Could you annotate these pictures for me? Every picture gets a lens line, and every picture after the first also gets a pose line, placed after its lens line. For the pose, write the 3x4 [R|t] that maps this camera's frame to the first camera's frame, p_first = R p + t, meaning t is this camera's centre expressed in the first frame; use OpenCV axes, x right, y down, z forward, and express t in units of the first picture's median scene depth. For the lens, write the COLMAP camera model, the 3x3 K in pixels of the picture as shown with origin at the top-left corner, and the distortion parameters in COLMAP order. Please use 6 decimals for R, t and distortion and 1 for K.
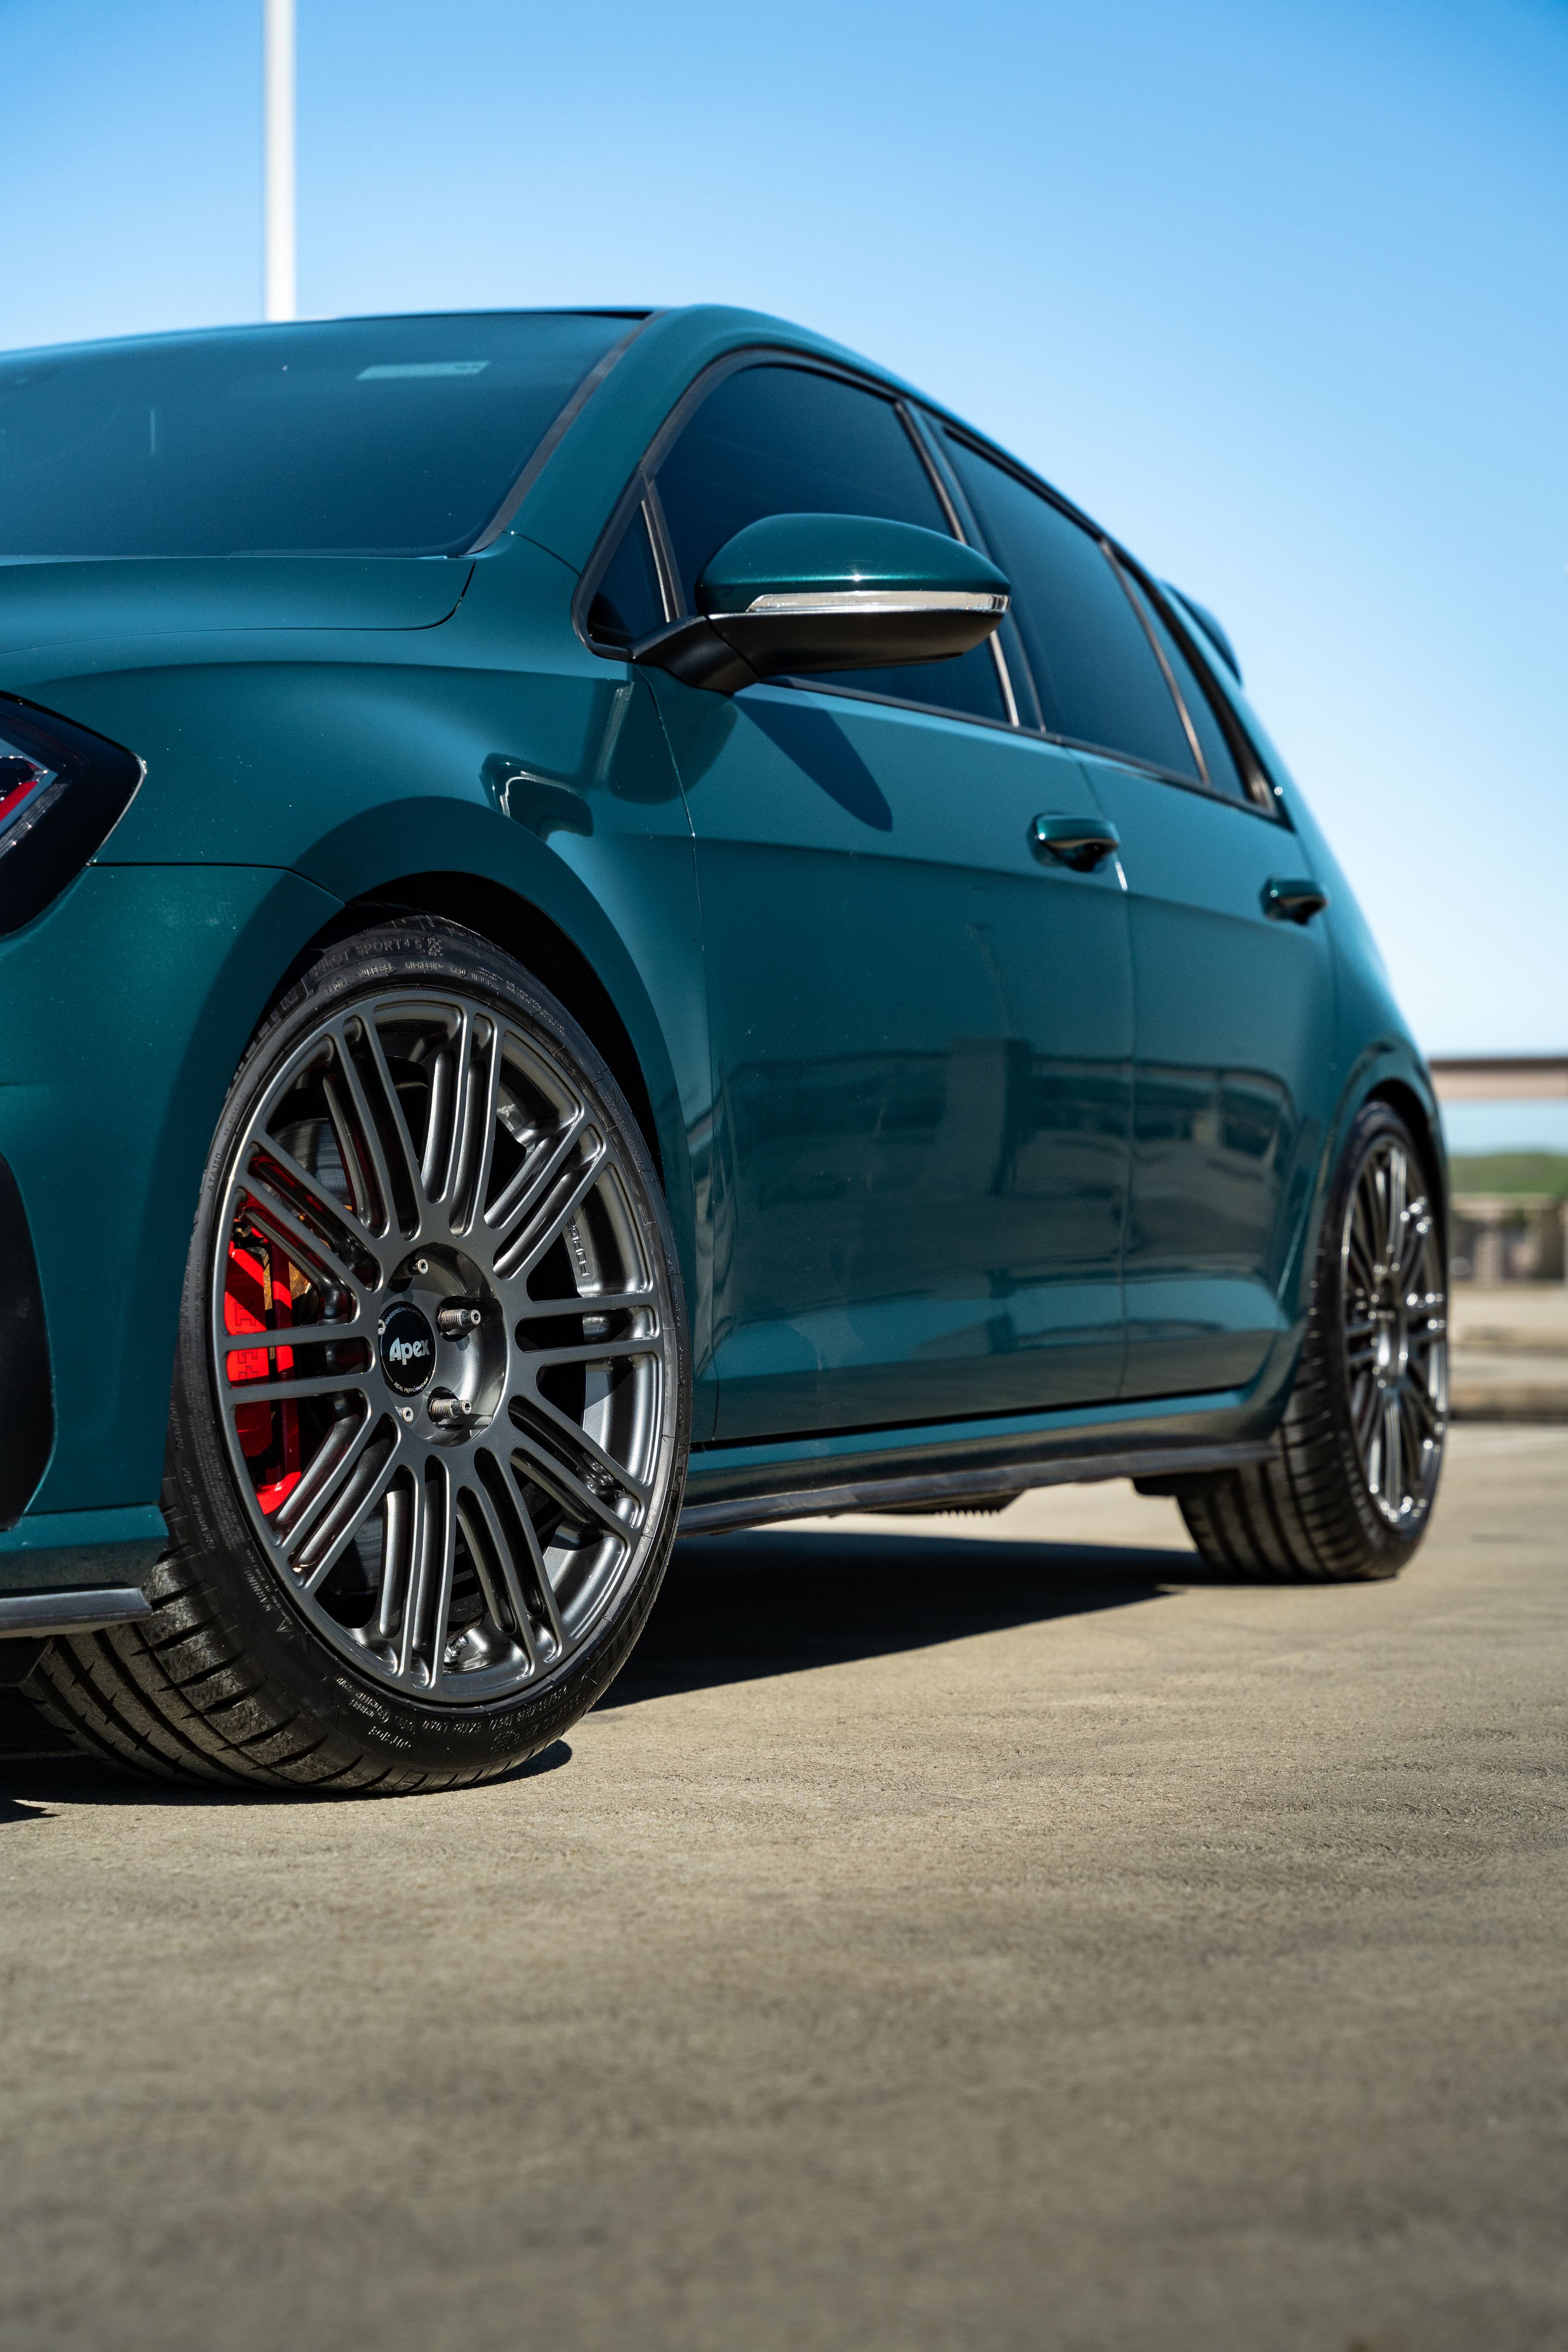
lens RADIAL K [[4414.3, 0, 793.4], [0, 4414.3, 1185.4], [0, 0, 1]] dist [0.081476, 0.000000]
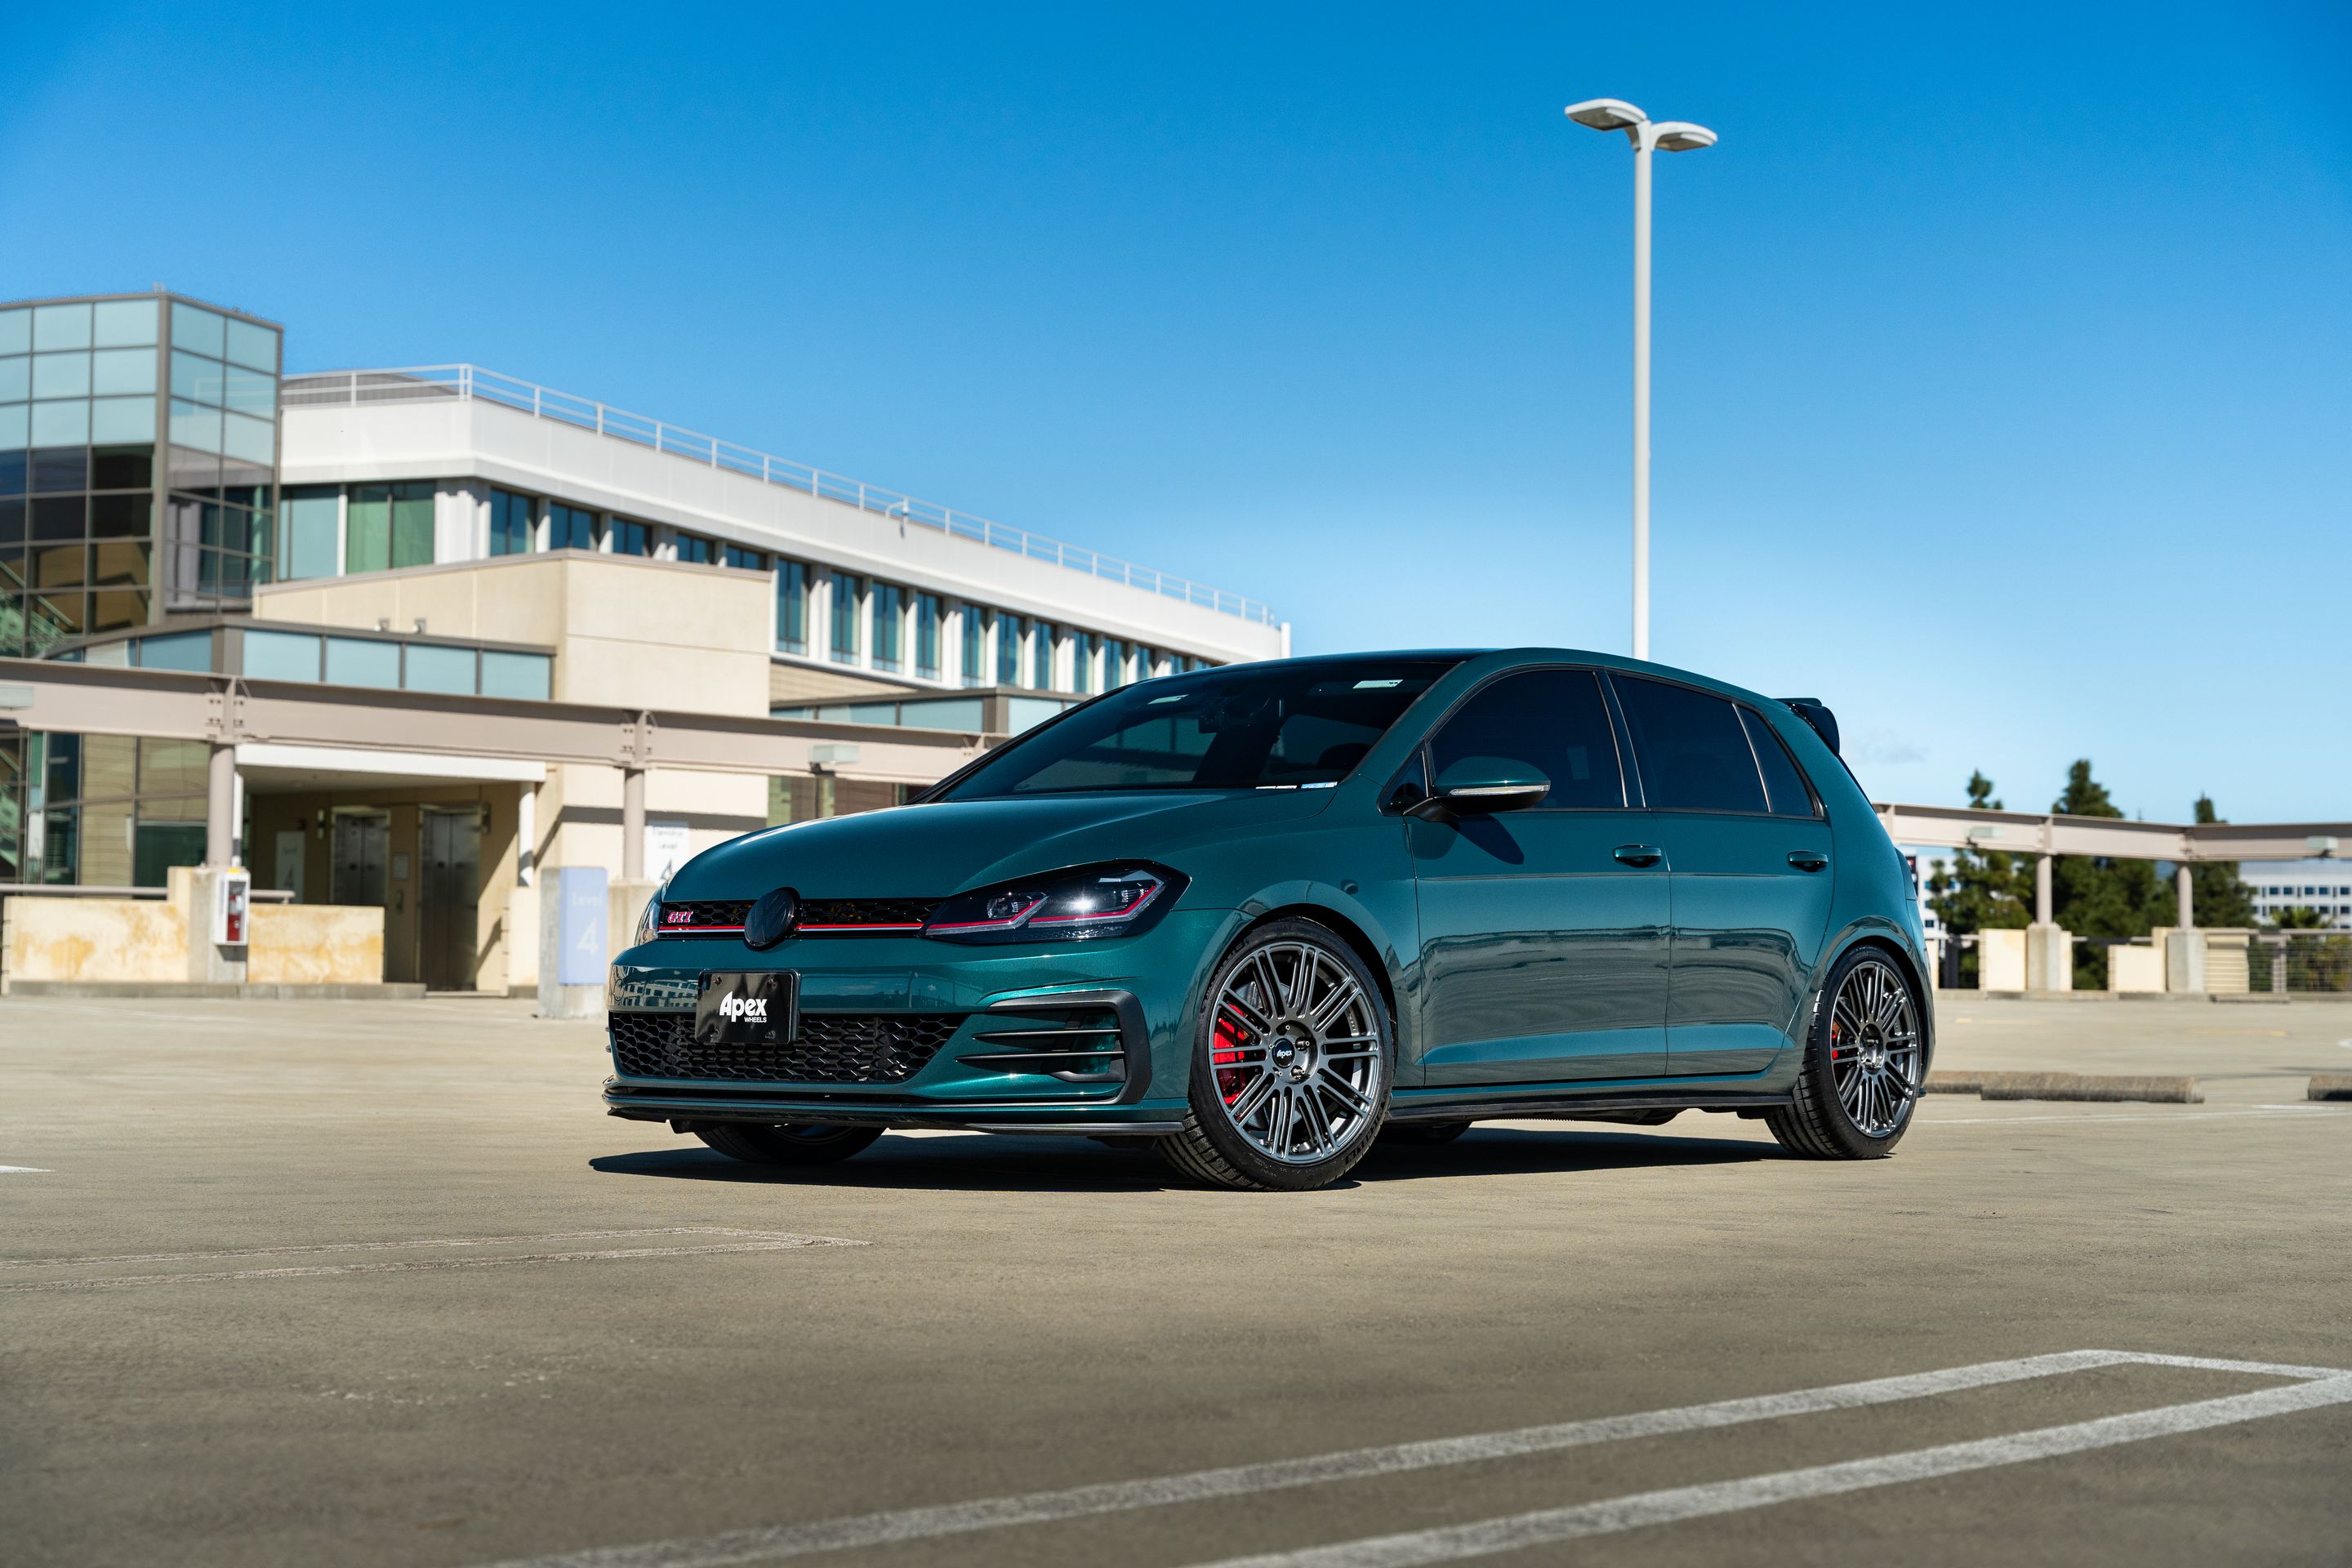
lens RADIAL K [[3556.8, 0, 1189.9], [0, 3556.8, 784.7], [0, 0, 1]] dist [0.052680, 0.000000]
pose [[0.953288, -0.000311, -0.302061, 0.614830], [-0.008191, 0.999605, -0.026880, -0.086008], [0.301950, 0.028098, 0.952910, -1.451966]]
